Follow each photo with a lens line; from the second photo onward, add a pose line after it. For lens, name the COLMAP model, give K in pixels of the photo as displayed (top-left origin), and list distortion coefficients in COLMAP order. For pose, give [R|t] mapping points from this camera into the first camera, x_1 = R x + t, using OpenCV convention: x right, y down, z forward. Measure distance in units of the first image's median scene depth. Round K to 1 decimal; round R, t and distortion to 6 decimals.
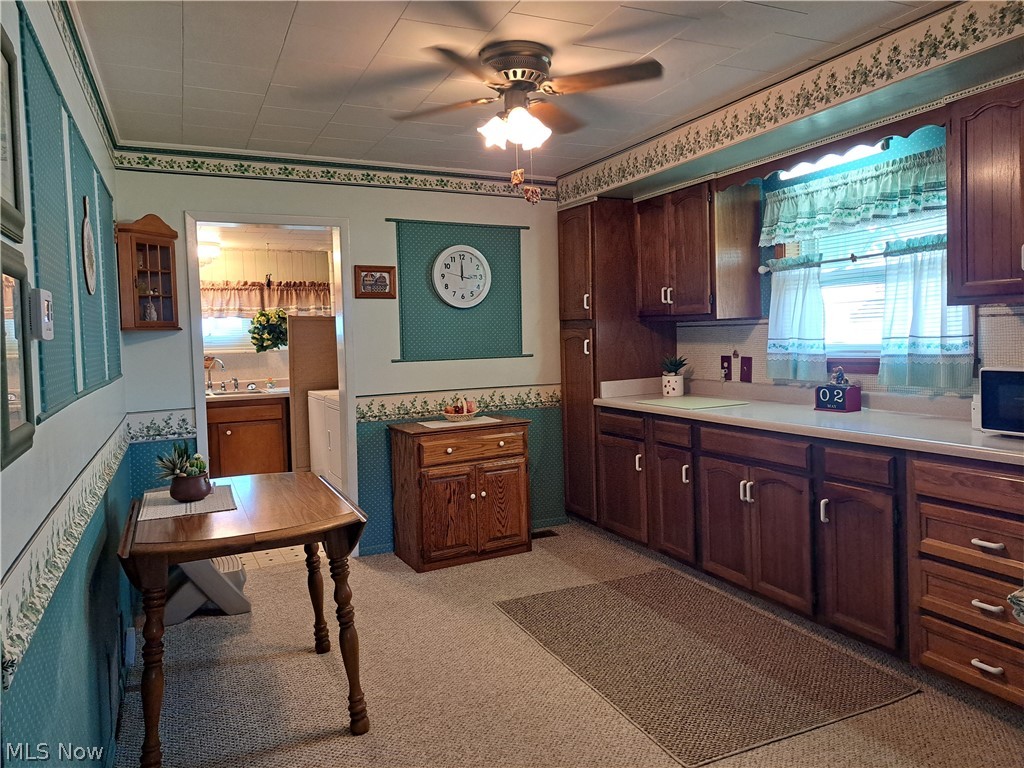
lens RADIAL K [[728.4, 0, 519.6], [0, 728.4, 375.9], [0, 0, 1]] dist [0.067351, -0.064359]
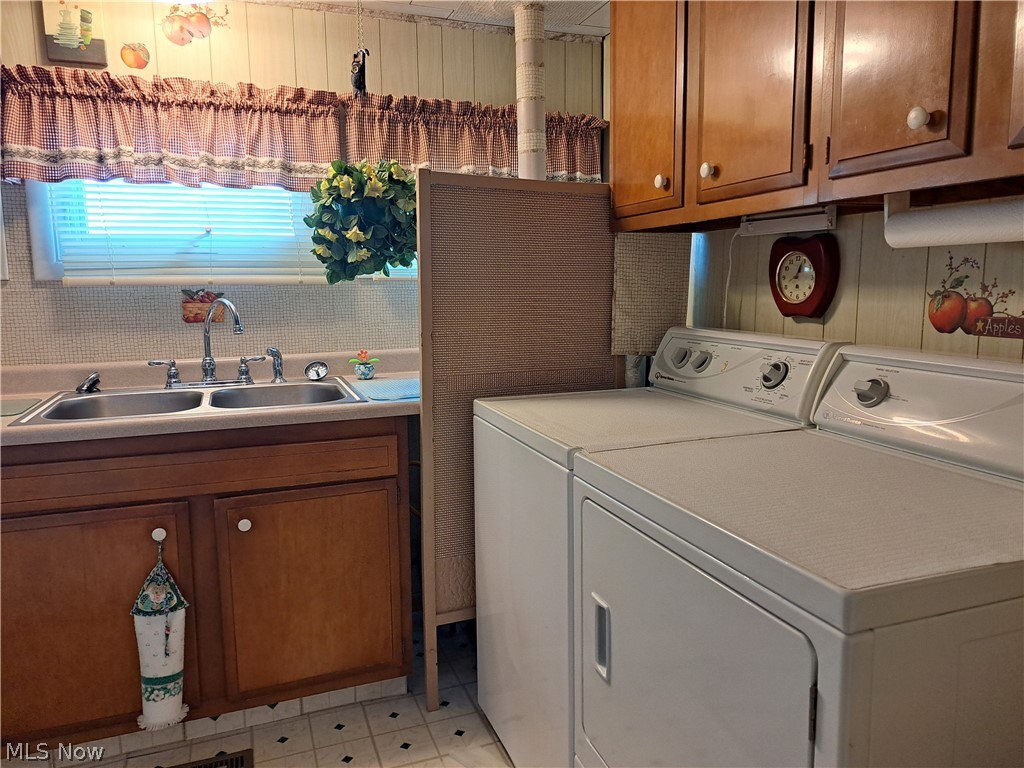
lens RADIAL K [[728.4, 0, 519.1], [0, 728.4, 381.6], [0, 0, 1]] dist [0.067351, -0.064359]
pose [[0.994717, 0.032106, -0.097501, -0.234341], [-0.023481, 0.995812, 0.088352, -0.018101], [0.099930, -0.085596, 0.991306, 0.665584]]
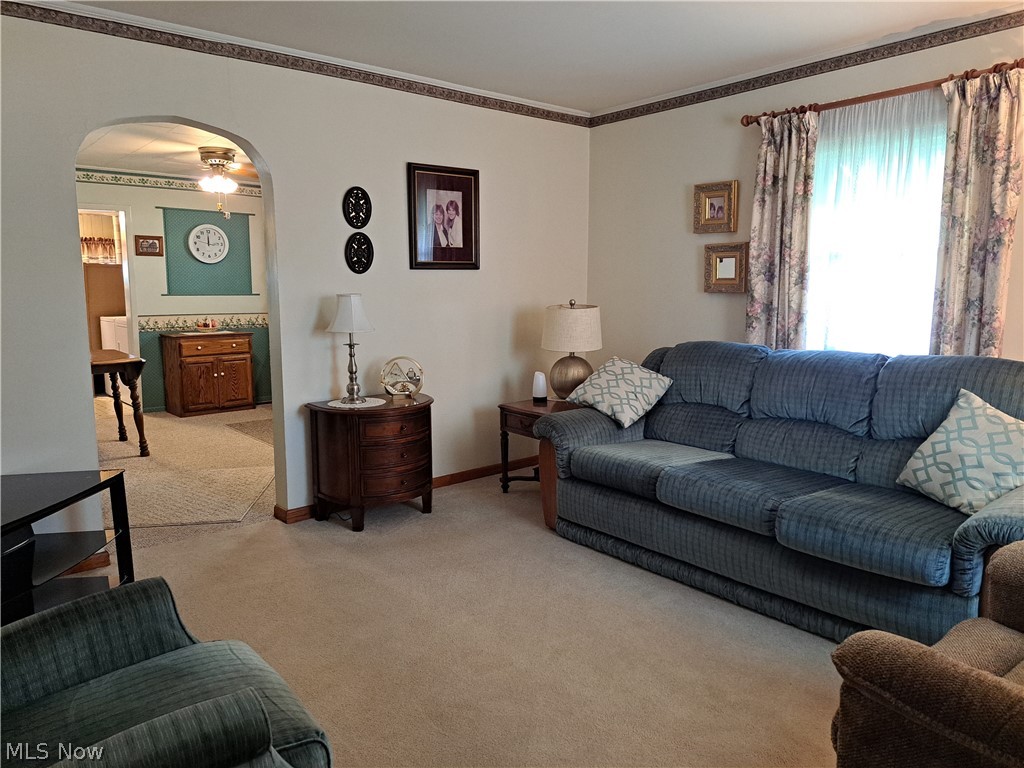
lens RADIAL K [[728.4, 0, 511.1], [0, 728.4, 377.8], [0, 0, 1]] dist [0.067351, -0.064359]
pose [[0.969681, -0.007377, 0.244262, 0.125905], [-0.009465, 0.997660, 0.067708, 0.031860], [-0.244190, -0.067967, 0.967343, -0.564230]]
